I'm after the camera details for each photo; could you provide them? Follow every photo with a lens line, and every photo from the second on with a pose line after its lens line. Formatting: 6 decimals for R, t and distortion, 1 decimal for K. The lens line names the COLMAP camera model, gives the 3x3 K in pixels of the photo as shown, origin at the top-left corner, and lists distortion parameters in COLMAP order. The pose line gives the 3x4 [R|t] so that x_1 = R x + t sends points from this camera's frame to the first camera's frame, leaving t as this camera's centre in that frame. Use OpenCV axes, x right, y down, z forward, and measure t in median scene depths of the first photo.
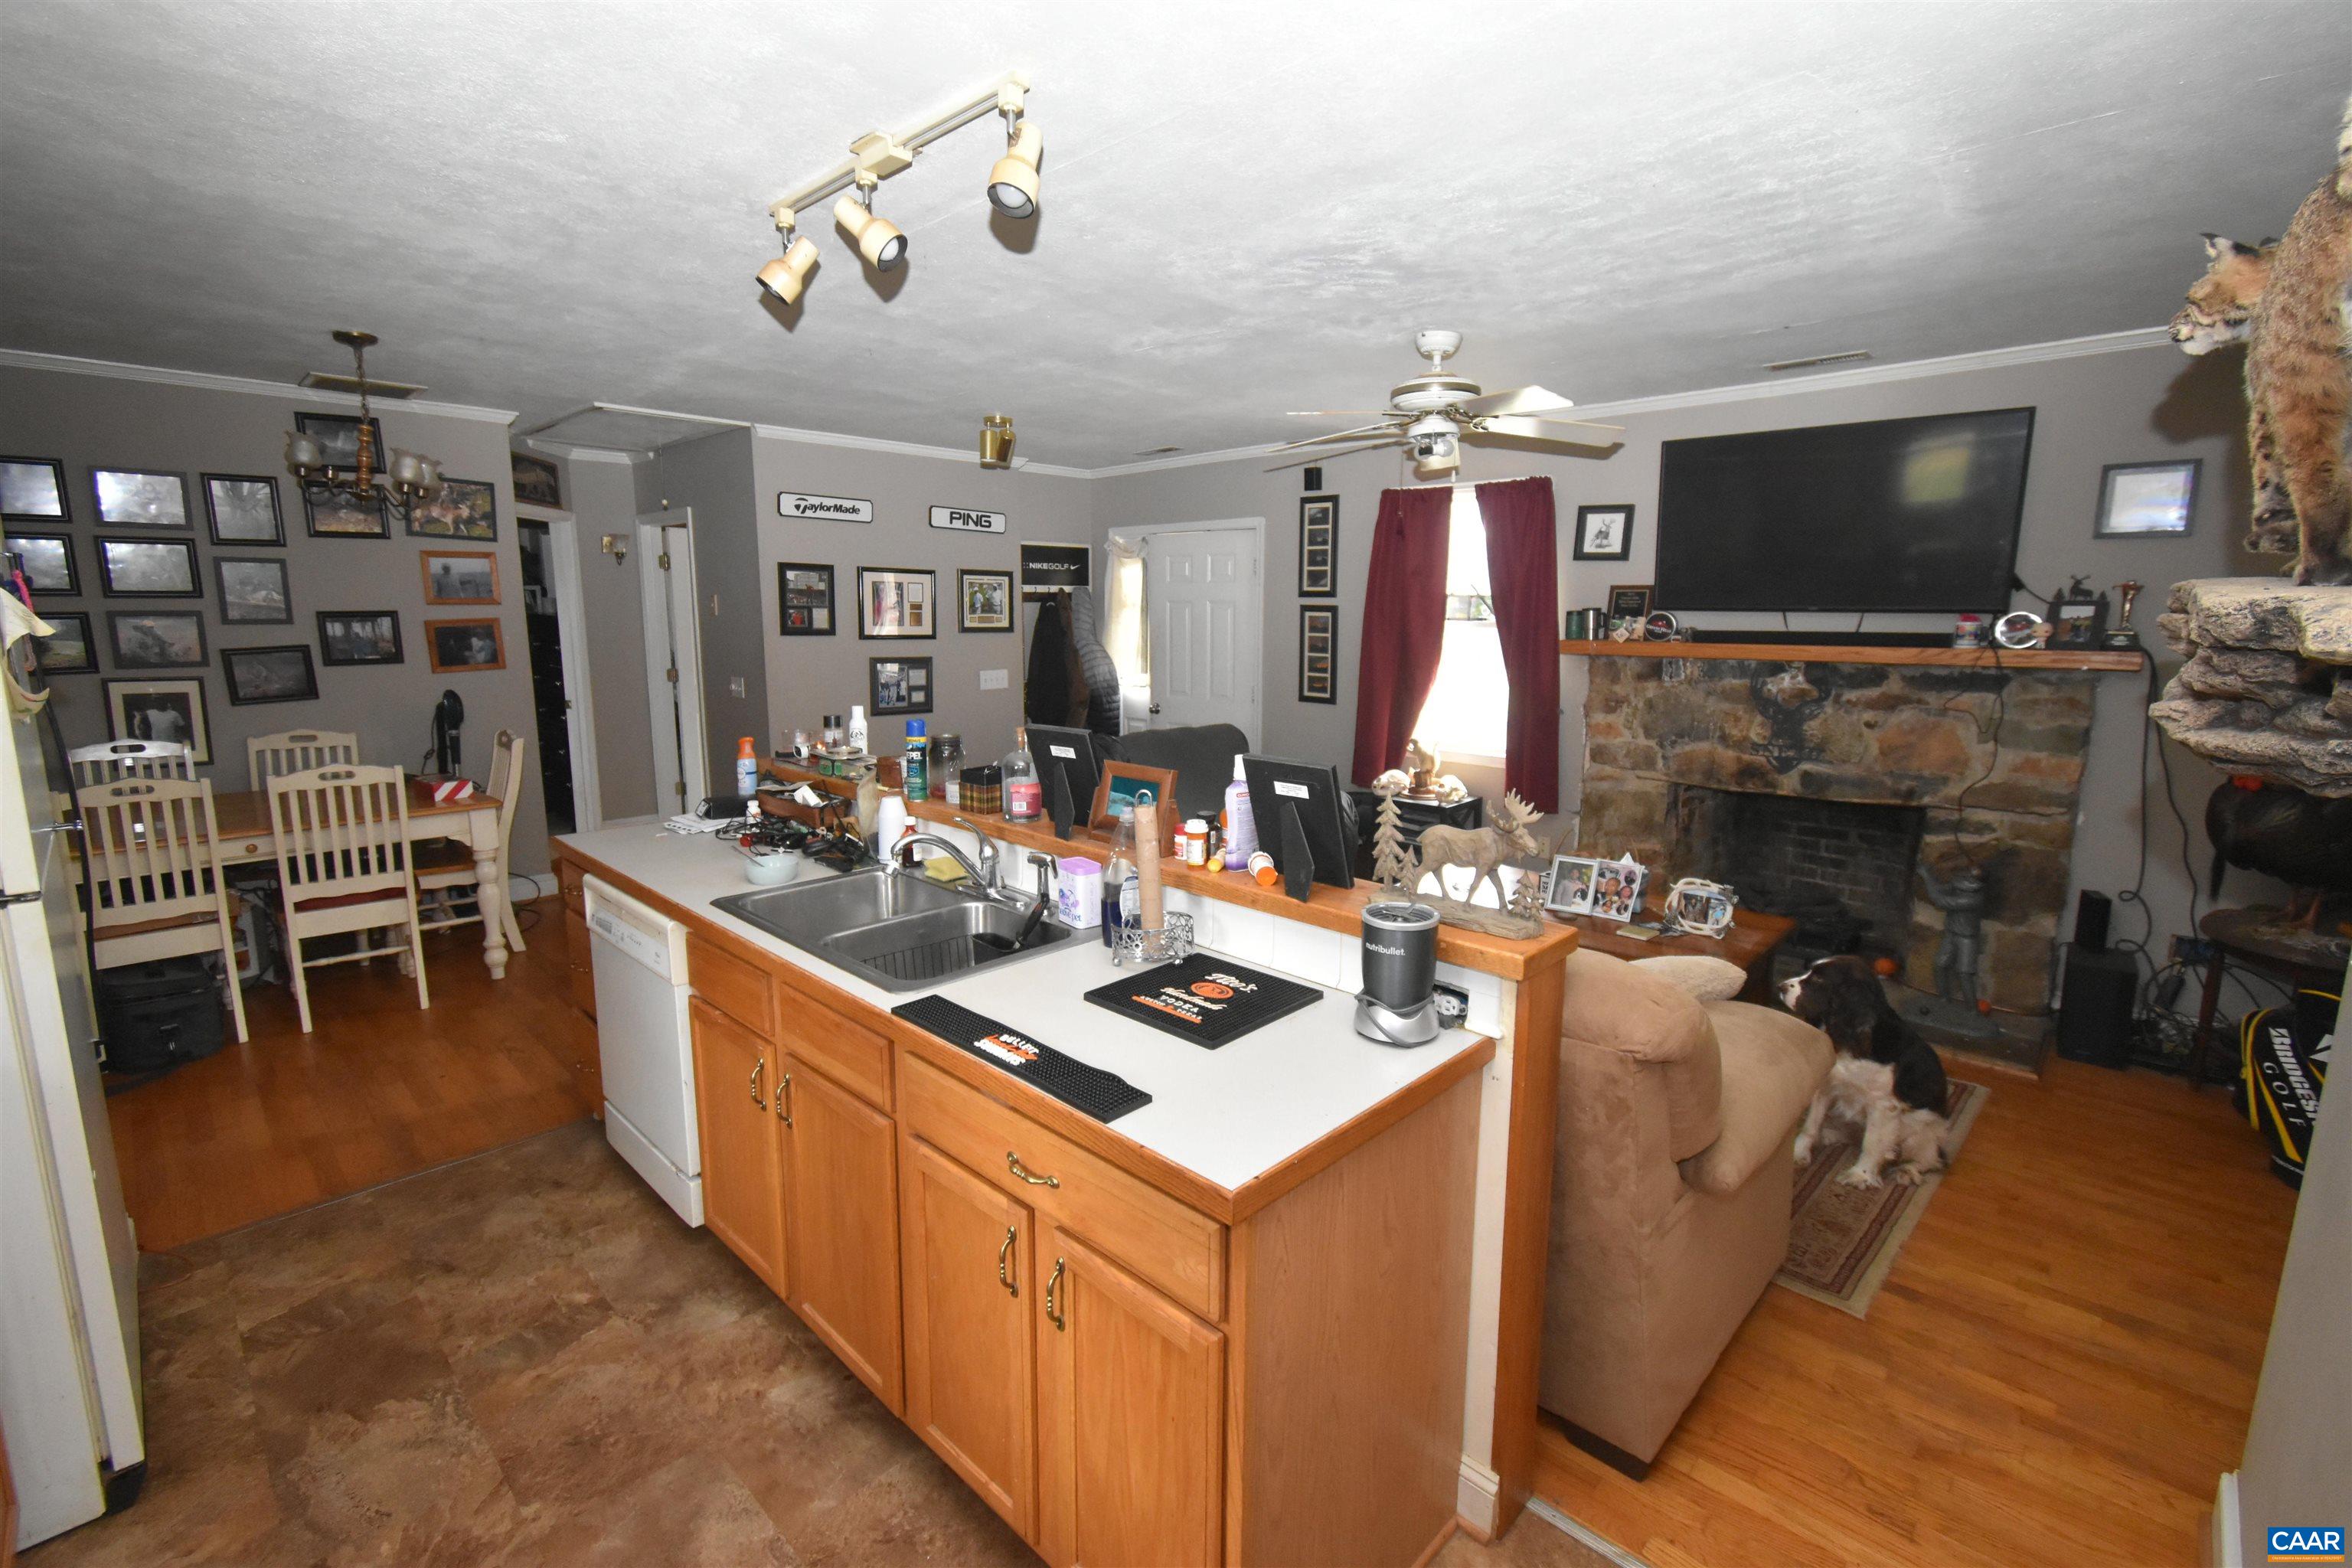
lens RADIAL K [[1030.2, 0, 1179.7], [0, 1030.2, 774.3], [0, 0, 1]] dist [0.007824, -0.003782]
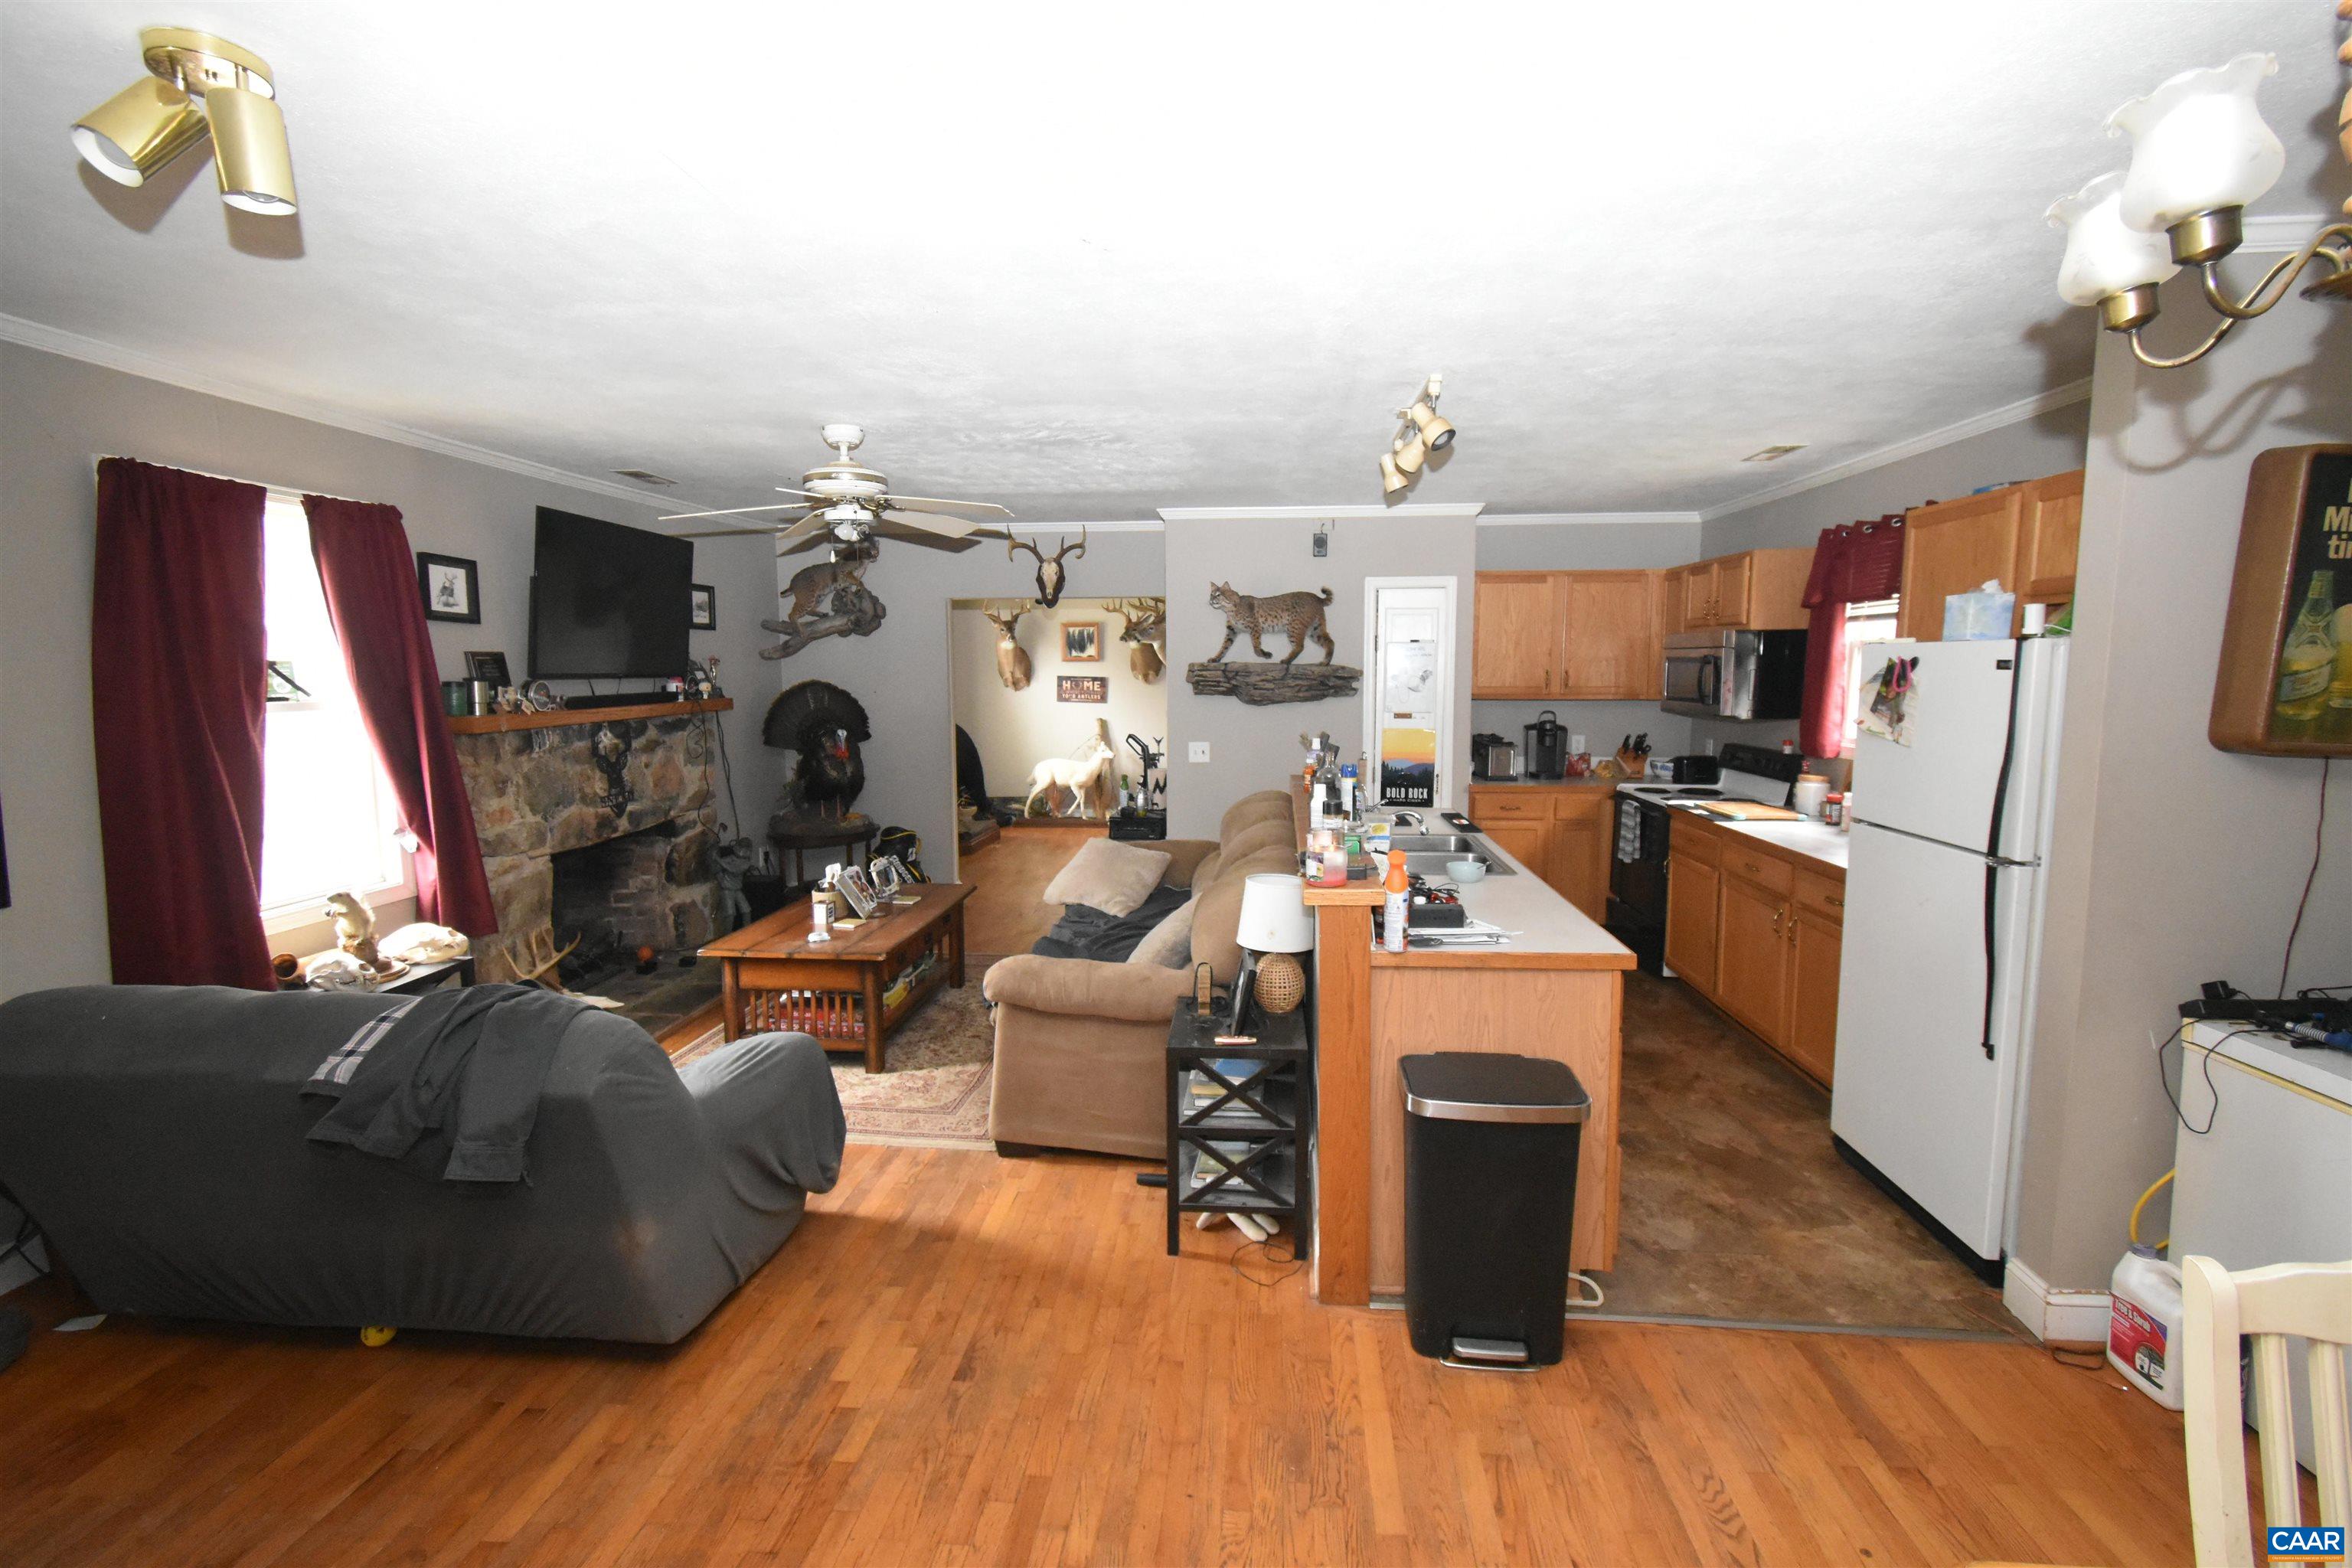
lens RADIAL K [[1030.2, 0, 1179.2], [0, 1030.2, 776.5], [0, 0, 1]] dist [0.007824, -0.003782]
pose [[-0.623559, -0.086679, 0.776956, -0.641808], [0.129034, 0.968793, 0.211639, -0.192681], [-0.771054, 0.232223, -0.592915, 1.103975]]
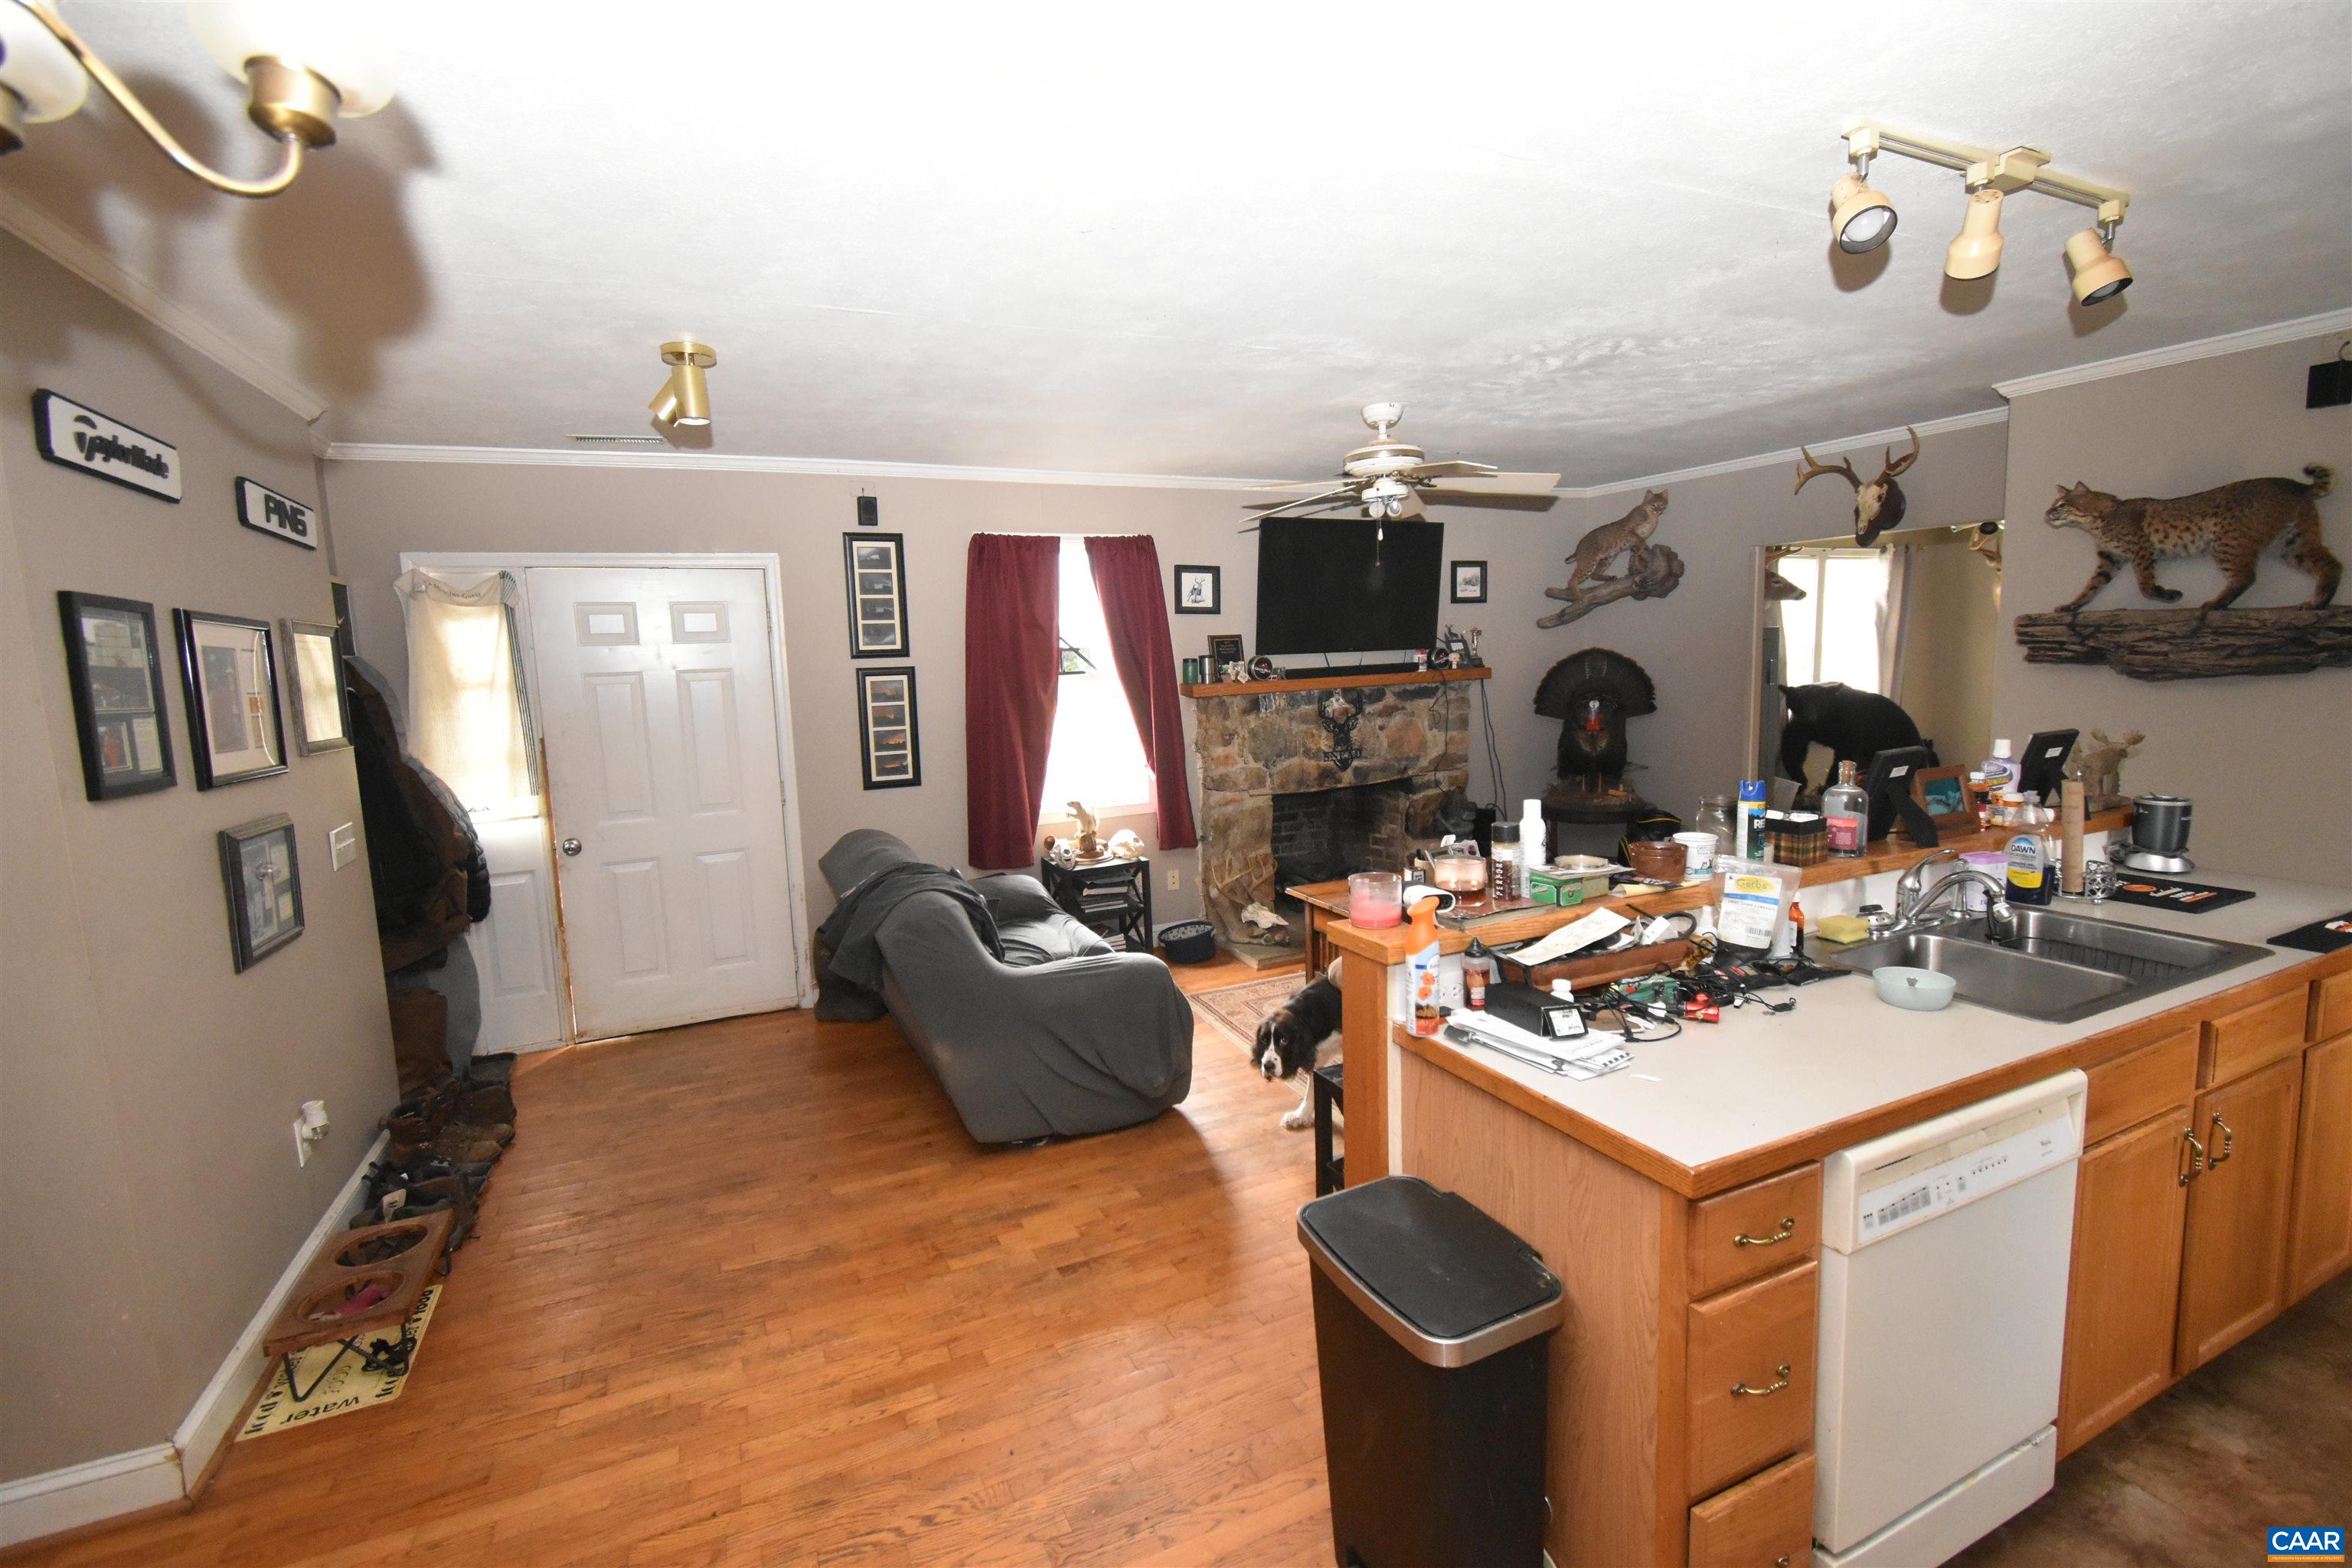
lens RADIAL K [[1030.2, 0, 1177.9], [0, 1030.2, 774.3], [0, 0, 1]] dist [0.007824, -0.003782]
pose [[0.363782, -0.130160, 0.922345, -0.684846], [0.190365, 0.979679, 0.063170, -0.114210], [-0.911824, 0.152602, 0.381168, 0.635048]]
